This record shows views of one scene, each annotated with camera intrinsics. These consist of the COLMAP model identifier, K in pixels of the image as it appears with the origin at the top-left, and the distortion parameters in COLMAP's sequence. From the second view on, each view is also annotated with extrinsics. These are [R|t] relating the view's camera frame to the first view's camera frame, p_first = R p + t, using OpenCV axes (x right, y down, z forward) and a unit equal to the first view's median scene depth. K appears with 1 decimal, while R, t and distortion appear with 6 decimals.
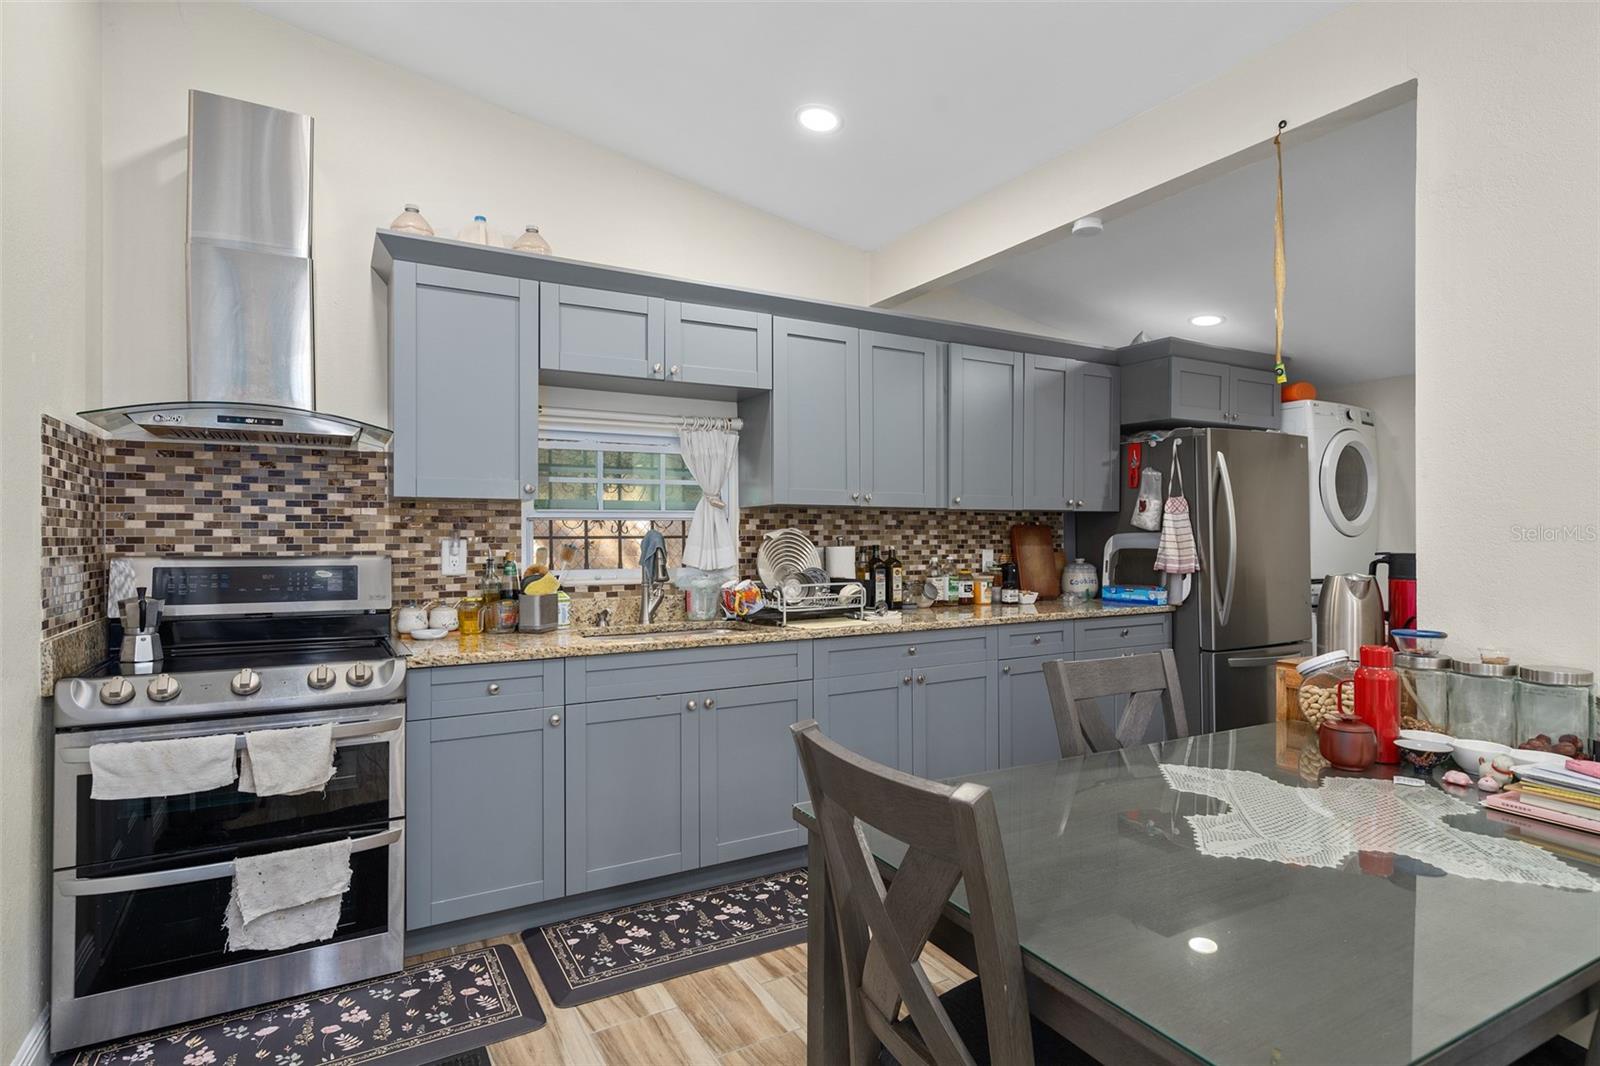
lens RADIAL K [[842.0, 0, 797.4], [0, 842.0, 537.3], [0, 0, 1]] dist [0.015759, -0.000734]
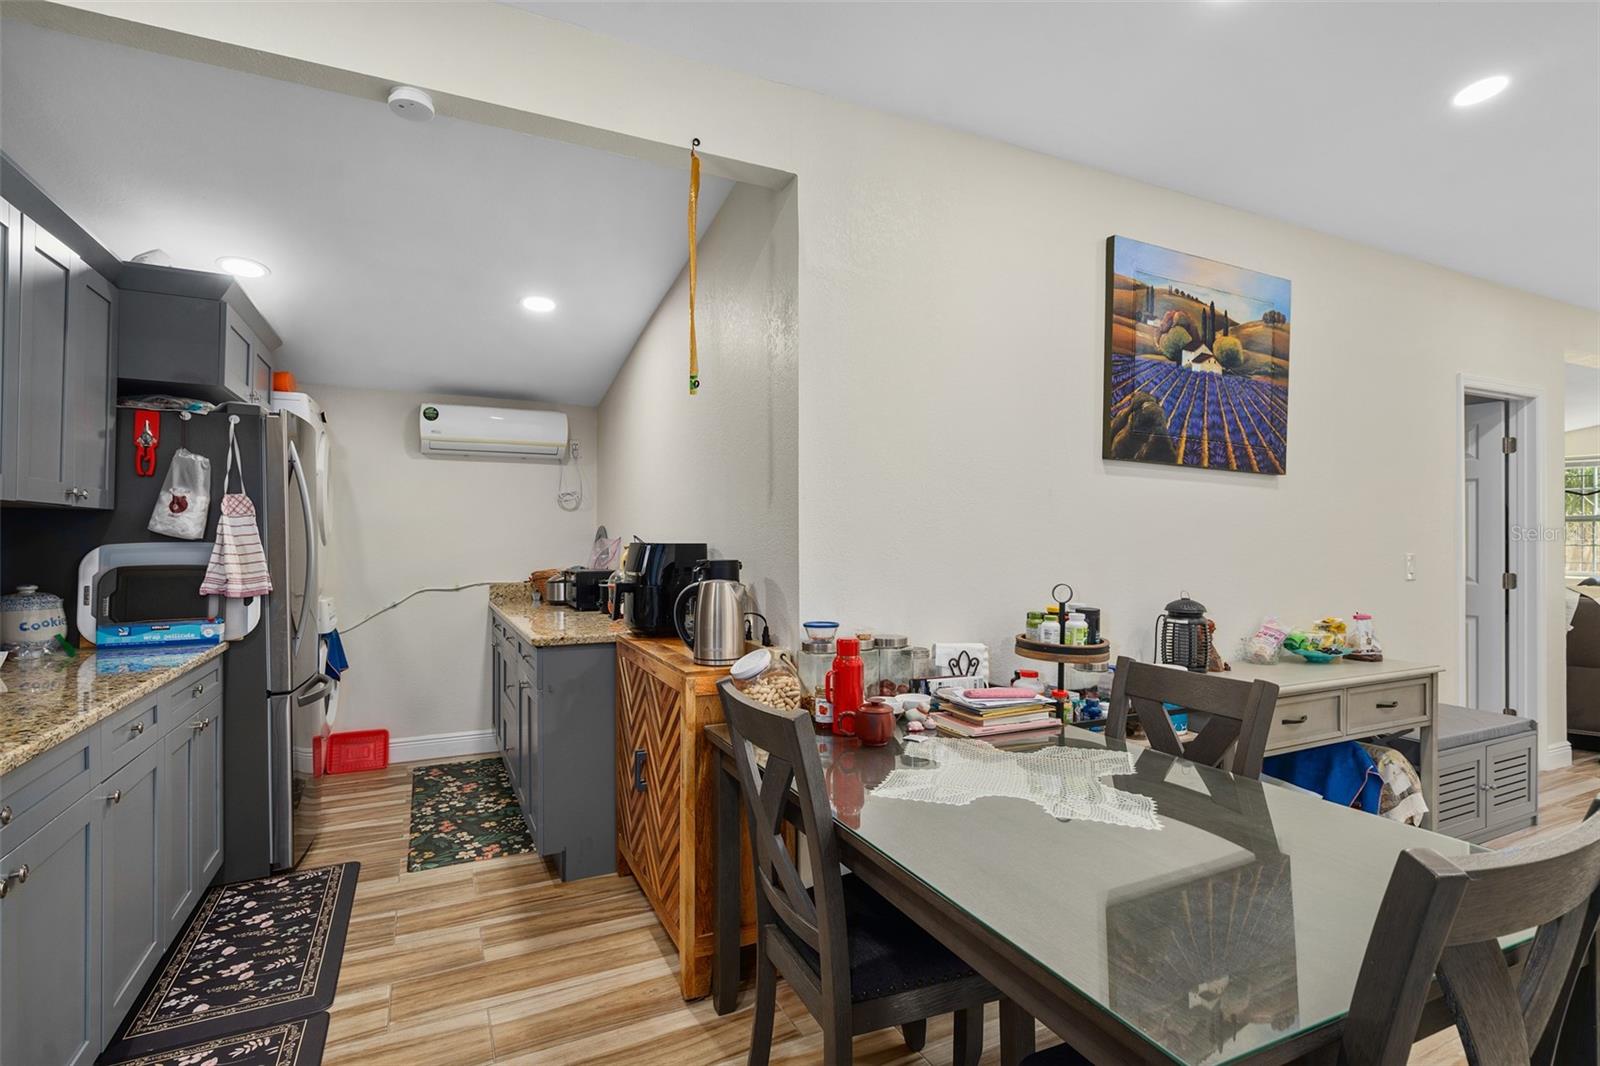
lens RADIAL K [[773.4, 0, 796.6], [0, 773.4, 535.6], [0, 0, 1]] dist [0.003014, 0.000800]
pose [[0.070046, 0.004495, 0.997534, -0.306686], [0.004098, 0.999980, -0.004794, -0.009457], [-0.997535, 0.004423, 0.070026, 0.733456]]
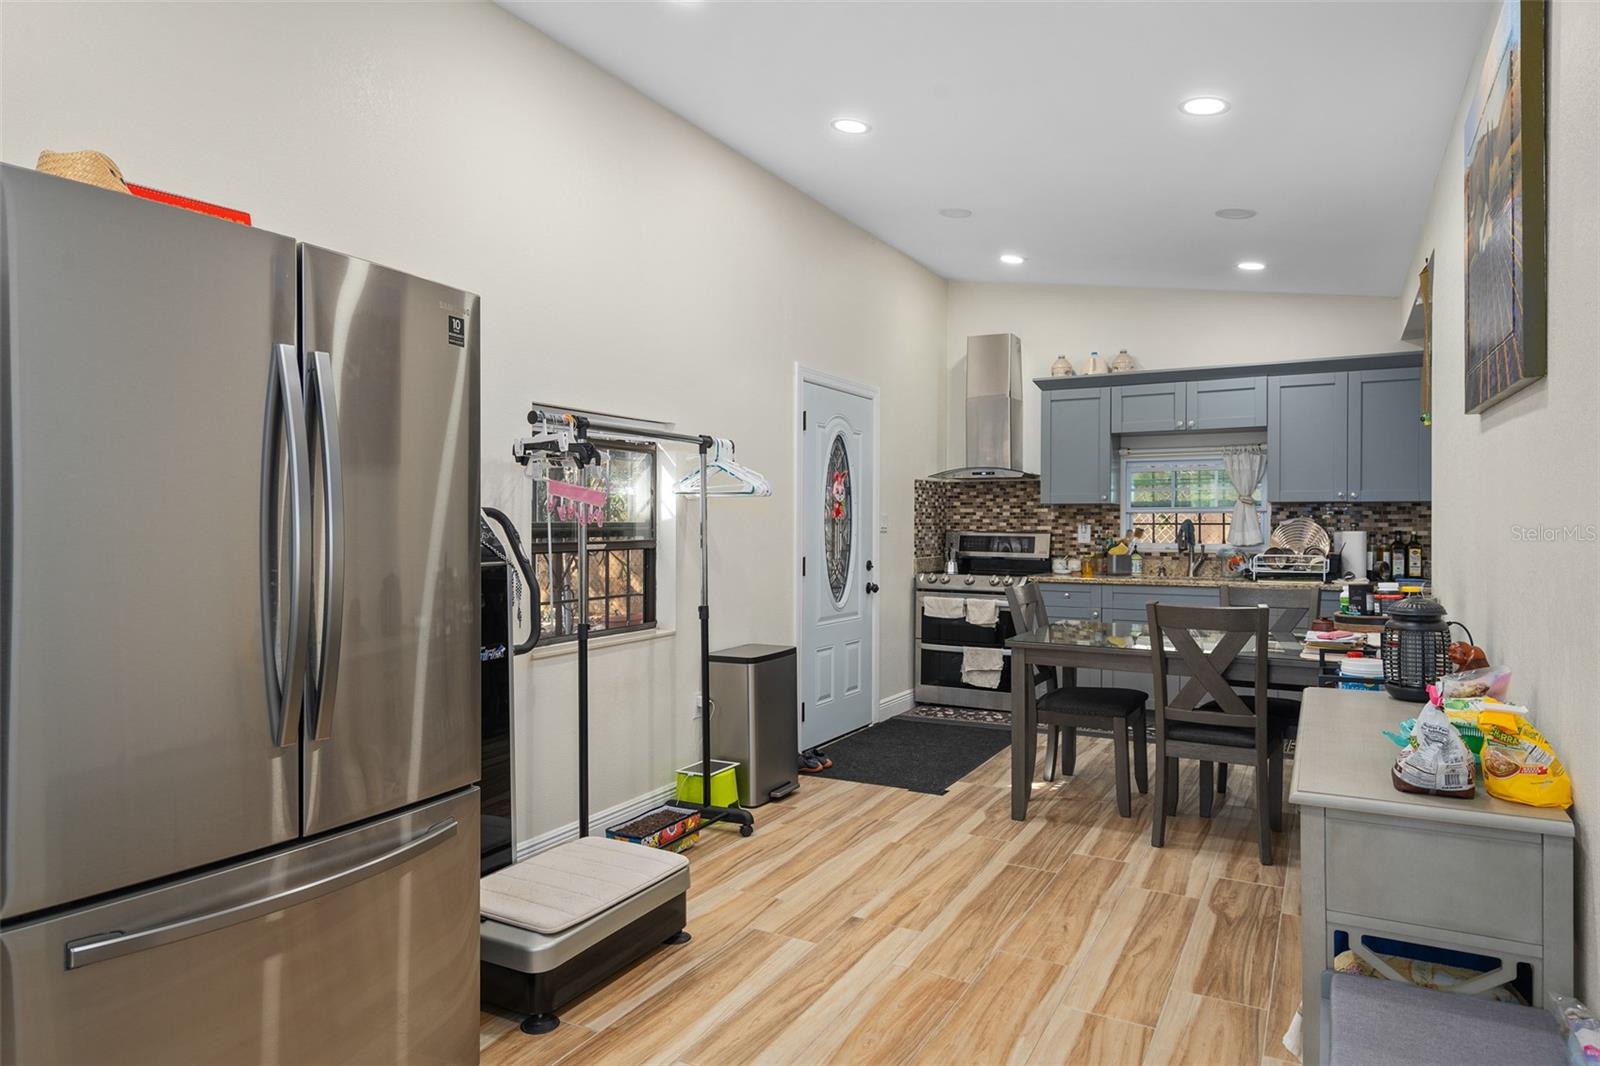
lens RADIAL K [[966.8, 0, 800.4], [0, 966.8, 526.0], [0, 0, 1]] dist [0.000659, 0.000104]
pose [[0.525852, 0.005824, -0.850556, 1.116540], [-0.004747, 0.999981, 0.003913, 0.000792], [0.850563, 0.001980, 0.525870, -0.689210]]
